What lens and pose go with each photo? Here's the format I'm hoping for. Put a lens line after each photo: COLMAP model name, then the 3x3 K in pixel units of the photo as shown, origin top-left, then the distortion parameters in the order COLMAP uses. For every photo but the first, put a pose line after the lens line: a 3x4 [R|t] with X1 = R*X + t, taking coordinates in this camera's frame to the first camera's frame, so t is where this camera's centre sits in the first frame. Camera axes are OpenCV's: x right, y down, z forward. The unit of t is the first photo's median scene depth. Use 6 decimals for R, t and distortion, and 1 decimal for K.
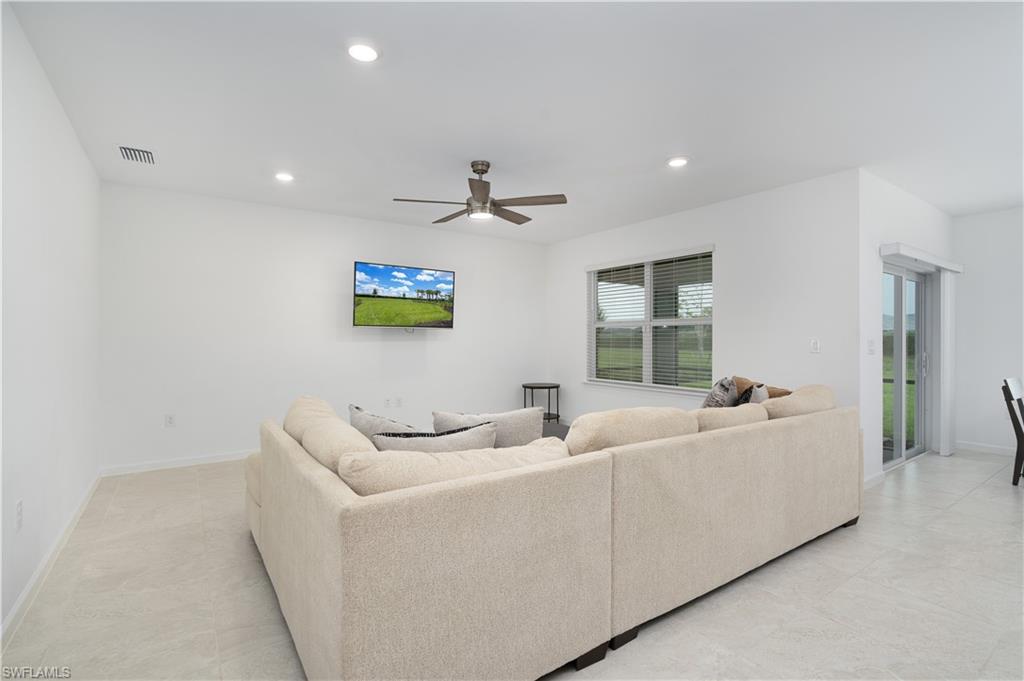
lens RADIAL K [[469.3, 0, 511.9], [0, 469.3, 346.1], [0, 0, 1]] dist [-0.003001, -0.001150]
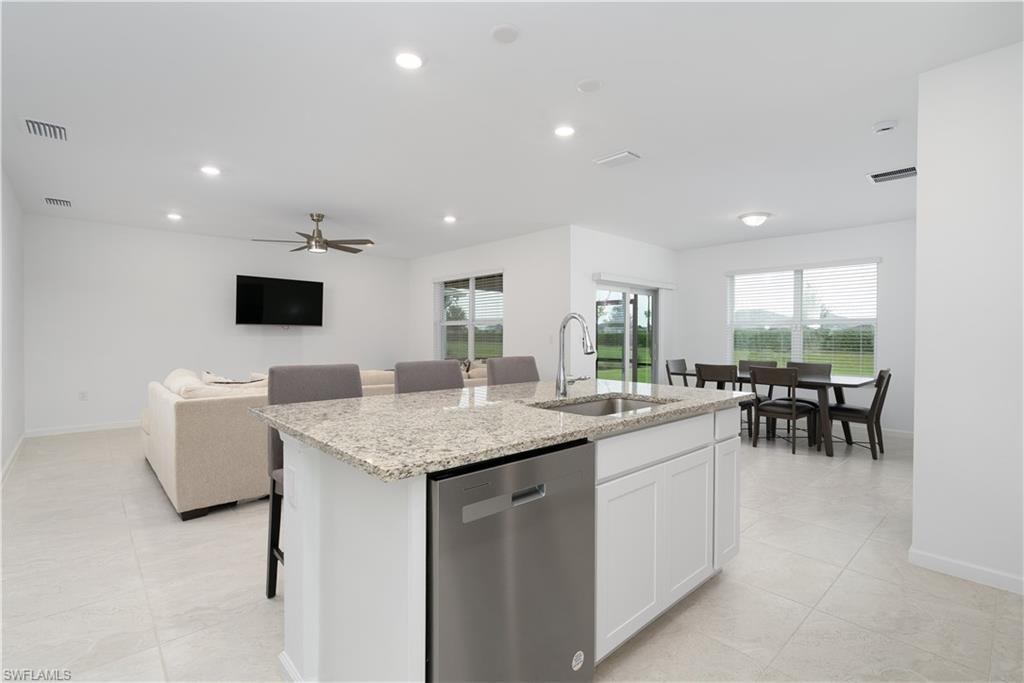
lens RADIAL K [[469.3, 0, 510.7], [0, 469.3, 337.9], [0, 0, 1]] dist [-0.003001, -0.001150]
pose [[0.994166, -0.000634, 0.107862, 0.329413], [0.001164, 0.999988, -0.004850, 0.003163], [-0.107858, 0.004947, 0.994154, -0.457226]]
